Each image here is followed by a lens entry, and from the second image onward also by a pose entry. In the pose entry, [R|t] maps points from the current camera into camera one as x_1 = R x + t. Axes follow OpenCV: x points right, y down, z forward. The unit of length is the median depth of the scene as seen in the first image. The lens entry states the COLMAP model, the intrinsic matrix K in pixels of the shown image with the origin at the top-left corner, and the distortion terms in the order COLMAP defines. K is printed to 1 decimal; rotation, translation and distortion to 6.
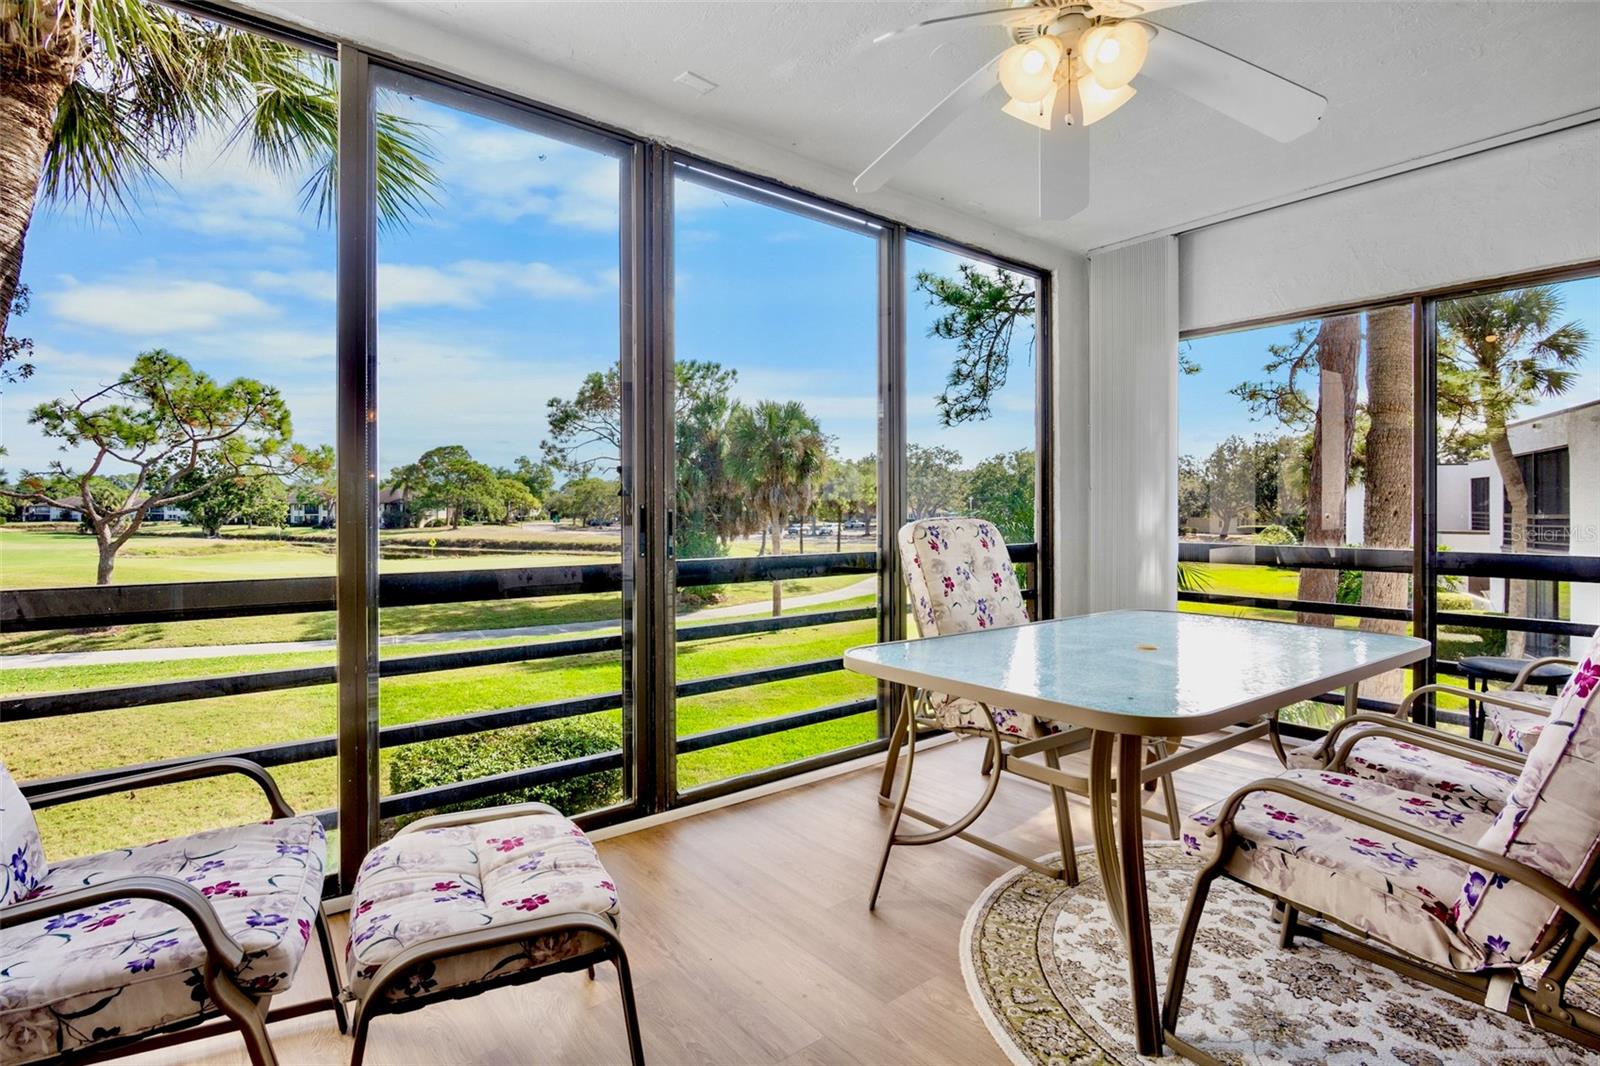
lens RADIAL K [[788.2, 0, 793.9], [0, 788.2, 508.7], [0, 0, 1]] dist [-0.012341, -0.000251]
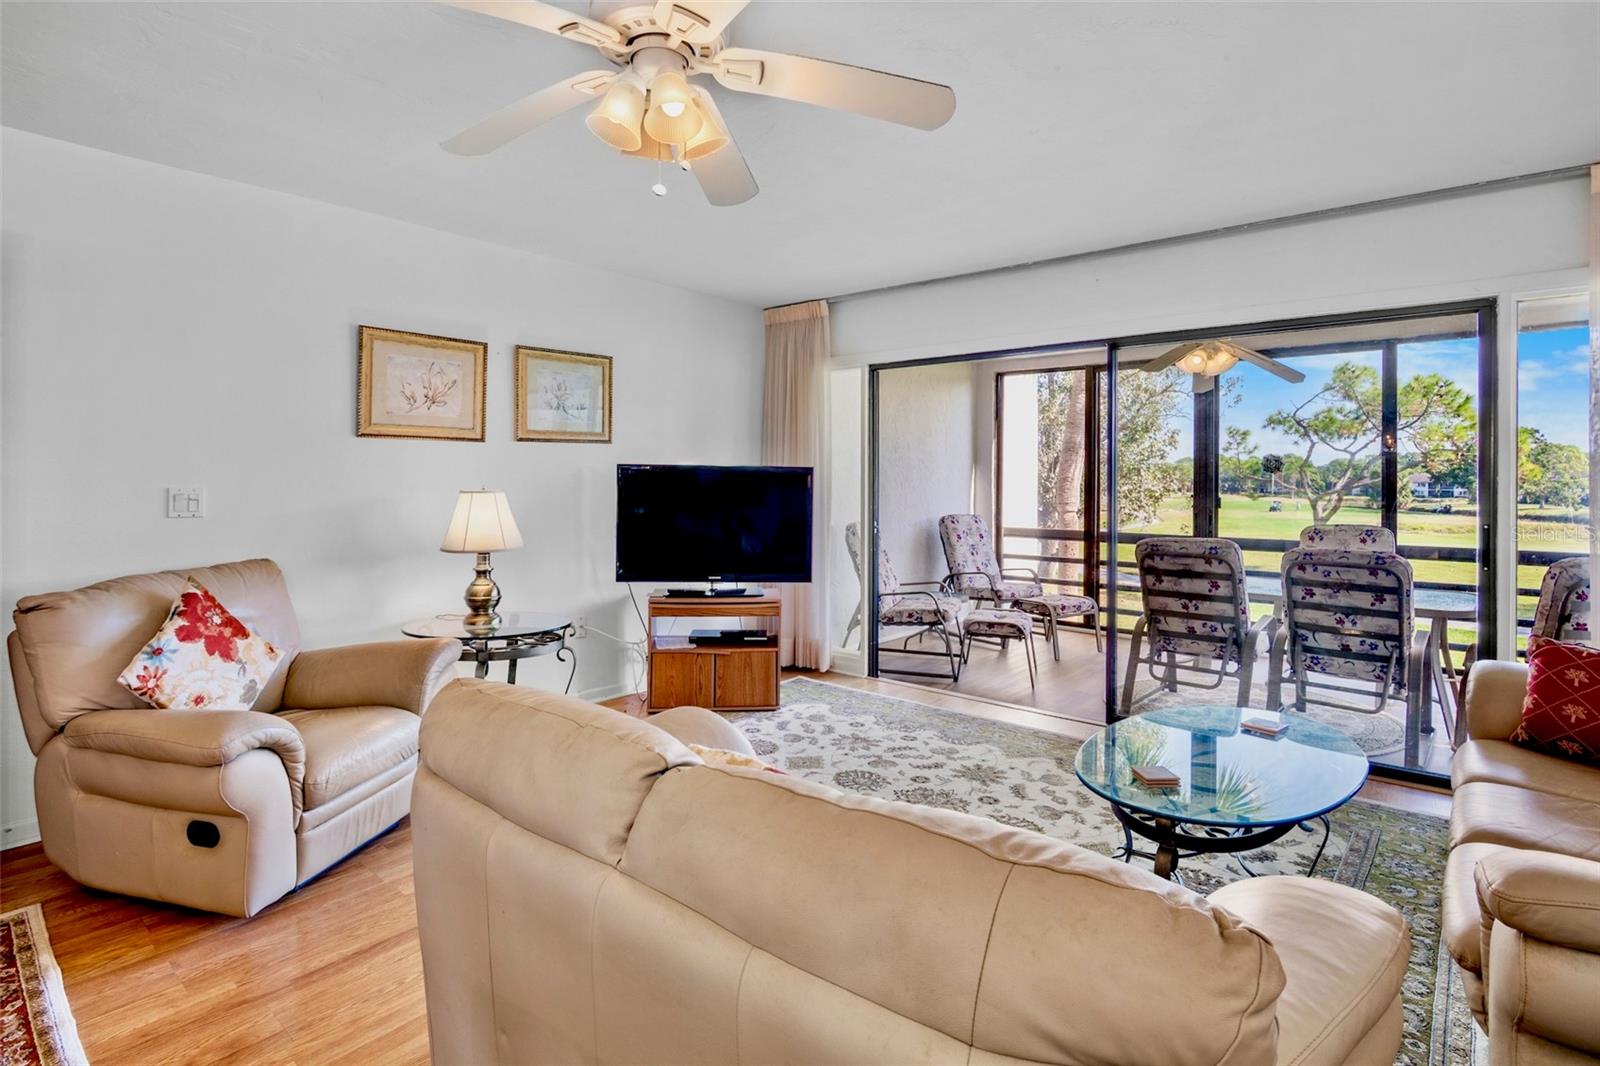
lens RADIAL K [[796.1, 0, 801.6], [0, 796.1, 477.4], [0, 0, 1]] dist [-0.007023, -0.000845]
pose [[0.190844, -0.002985, -0.981616, 0.153490], [-0.005619, 0.999976, -0.004133, -0.007107], [0.981604, 0.006304, 0.190822, -0.048385]]
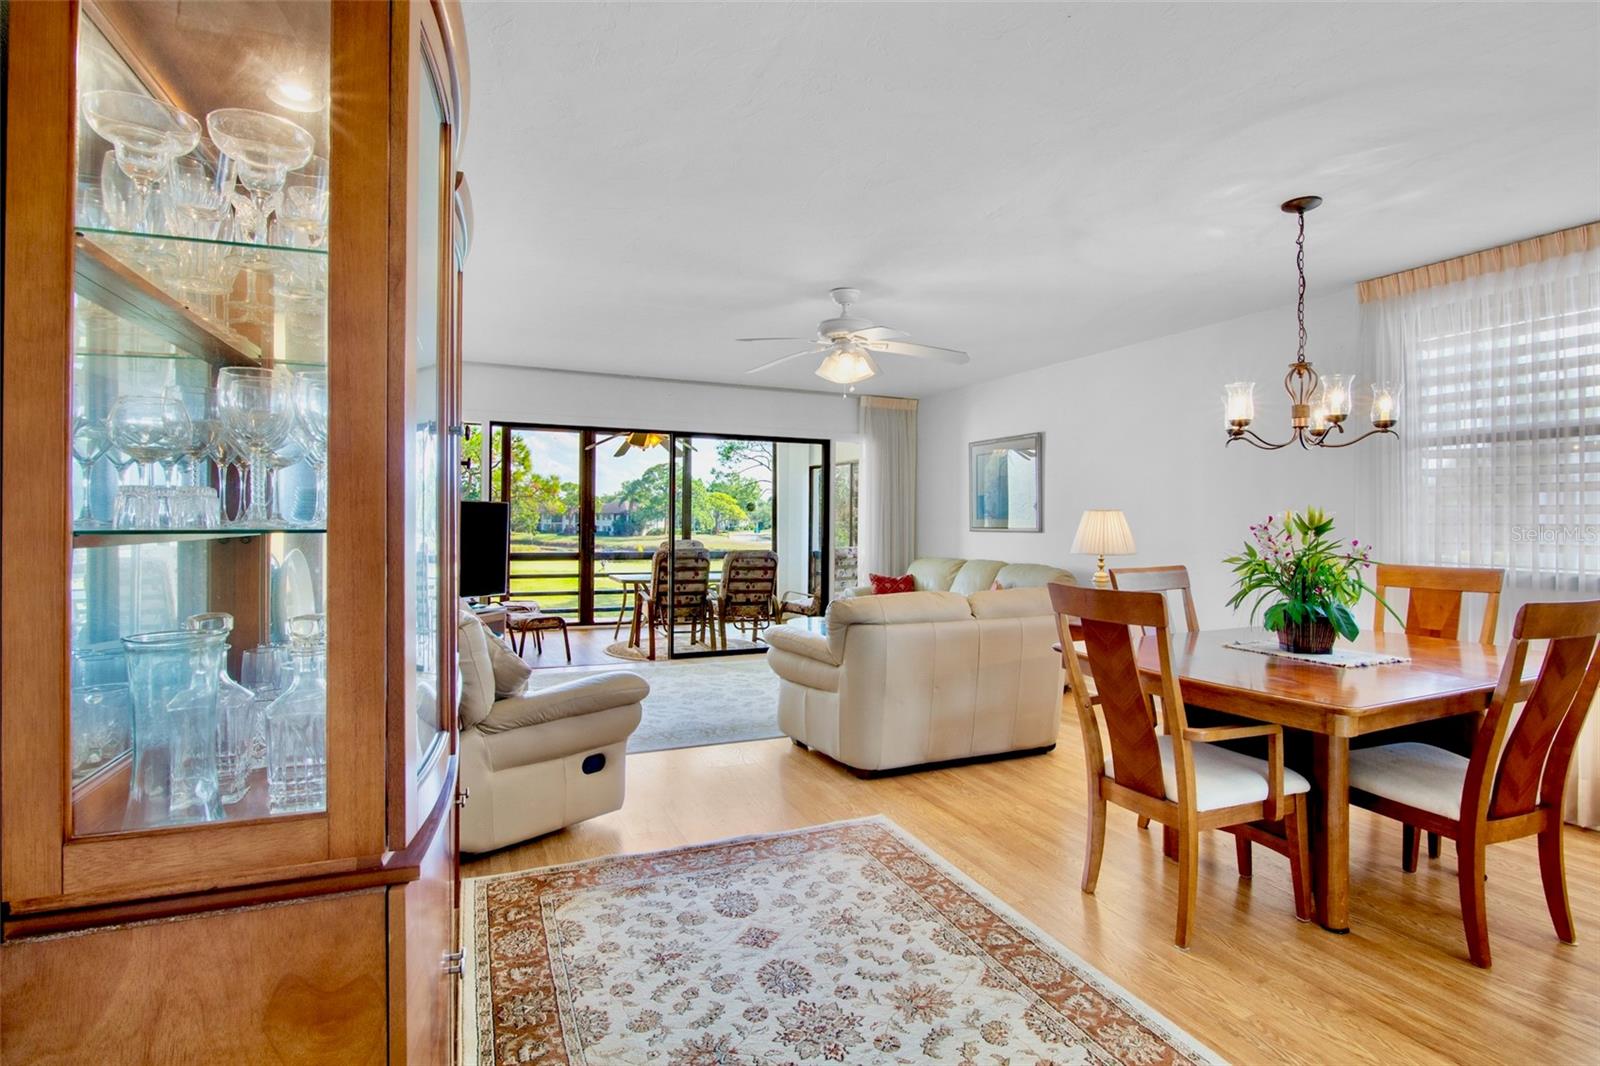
lens RADIAL K [[791.3, 0, 795.0], [0, 791.3, 518.5], [0, 0, 1]] dist [-0.009309, -0.000194]
pose [[0.965581, 0.008922, -0.259951, 0.126821], [-0.009481, 0.999955, -0.000895, -0.006520], [0.259931, 0.003329, 0.965621, -0.165776]]
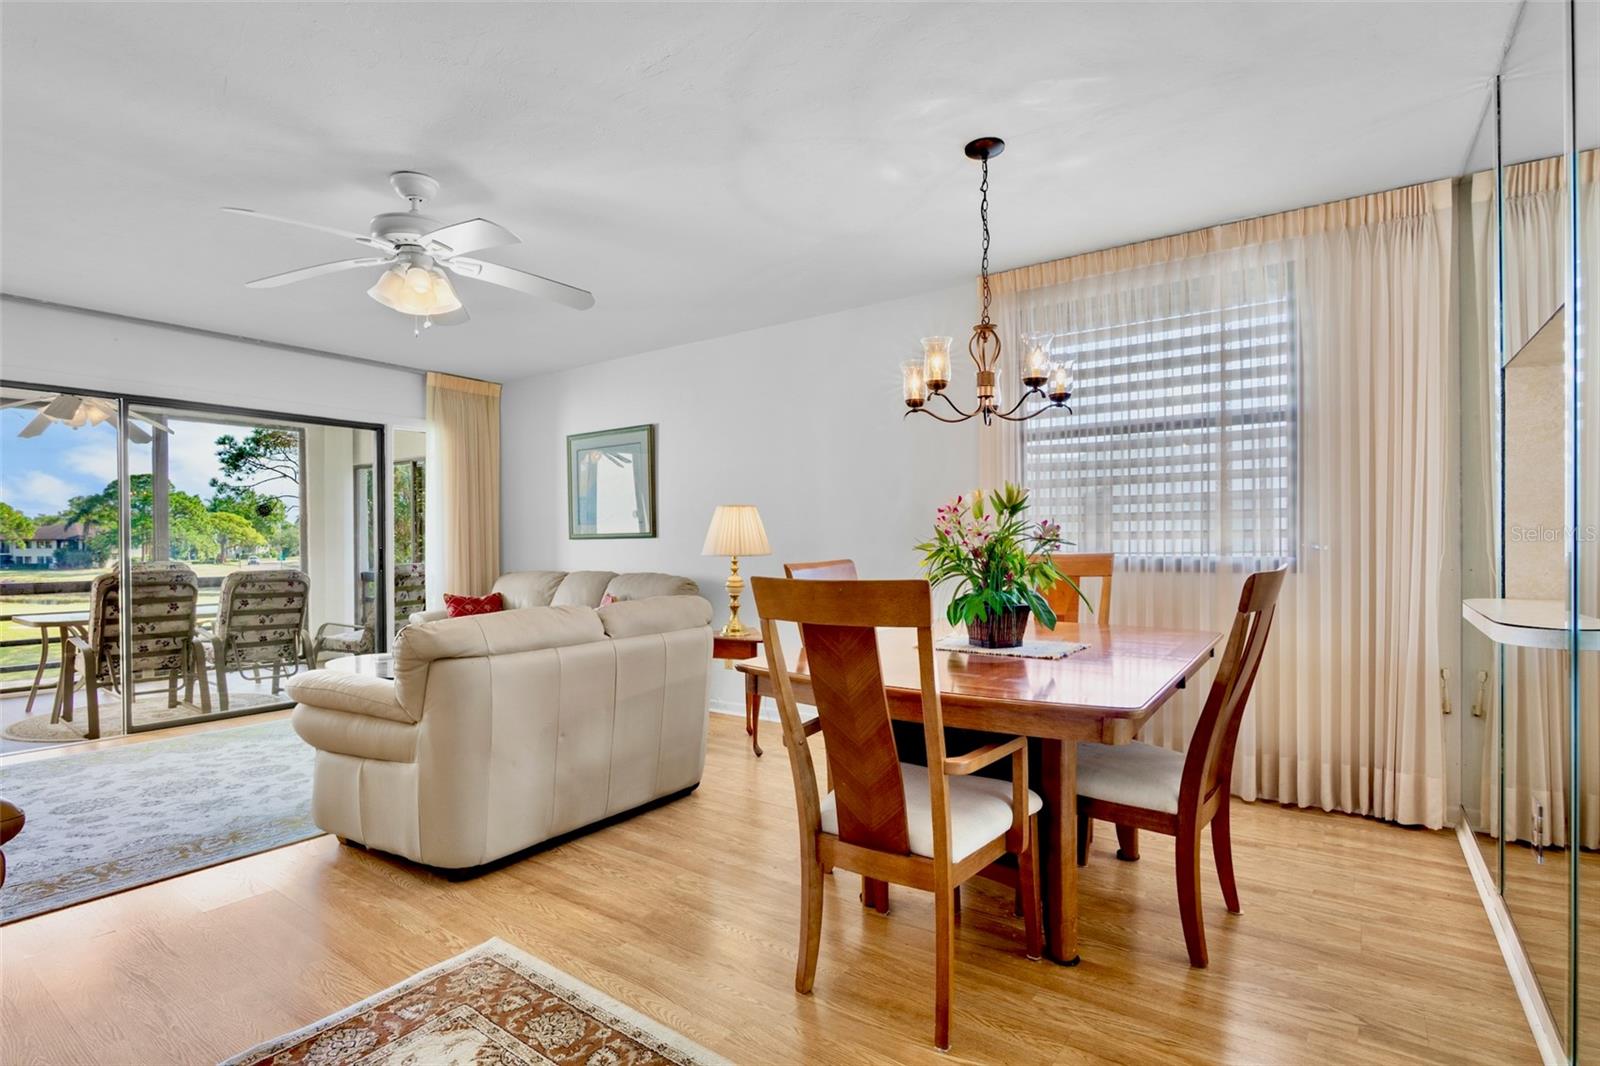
lens RADIAL K [[787.9, 0, 792.7], [0, 787.9, 546.0], [0, 0, 1]] dist [-0.012193, 0.000356]
pose [[0.964430, -0.006361, 0.264264, 0.119028], [0.005185, 0.999973, 0.005146, -0.003018], [-0.264289, -0.003593, 0.964437, -0.138343]]
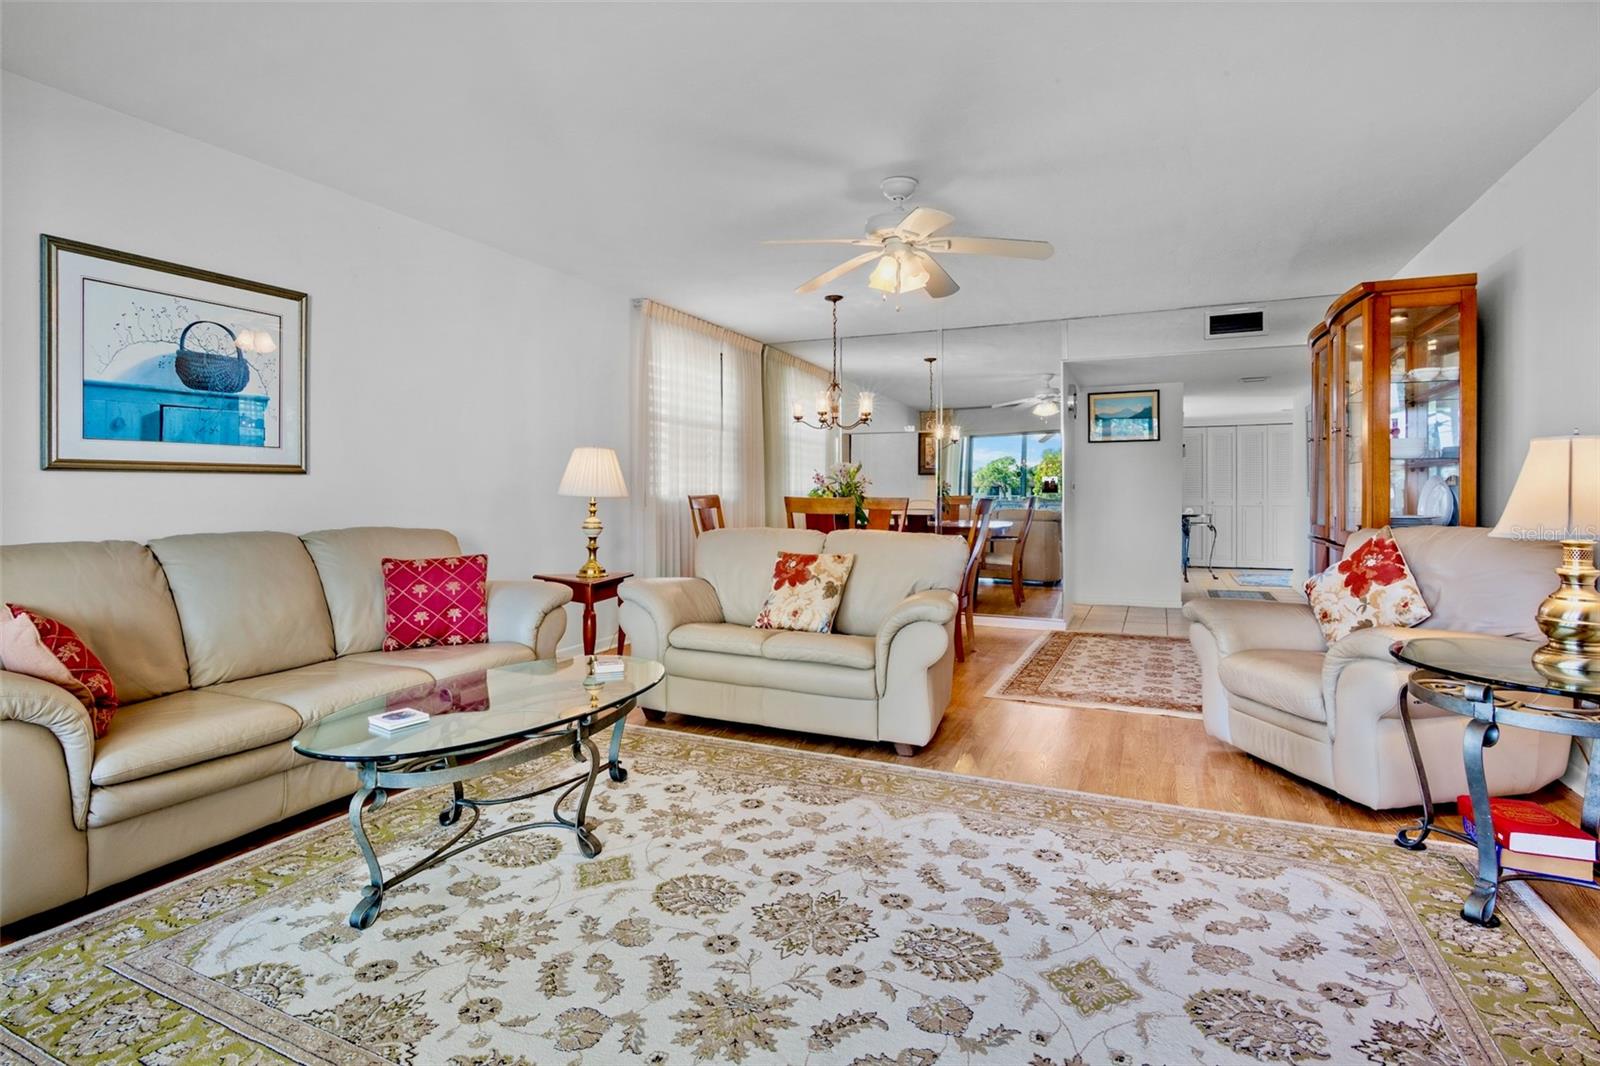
lens RADIAL K [[788.8, 0, 787.1], [0, 788.8, 491.3], [0, 0, 1]] dist [-0.005968, -0.000761]
pose [[-0.442253, 0.004052, 0.896881, 0.017926], [0.001403, 0.999992, -0.003826, -0.001402], [-0.896889, -0.000434, -0.442255, 0.009957]]
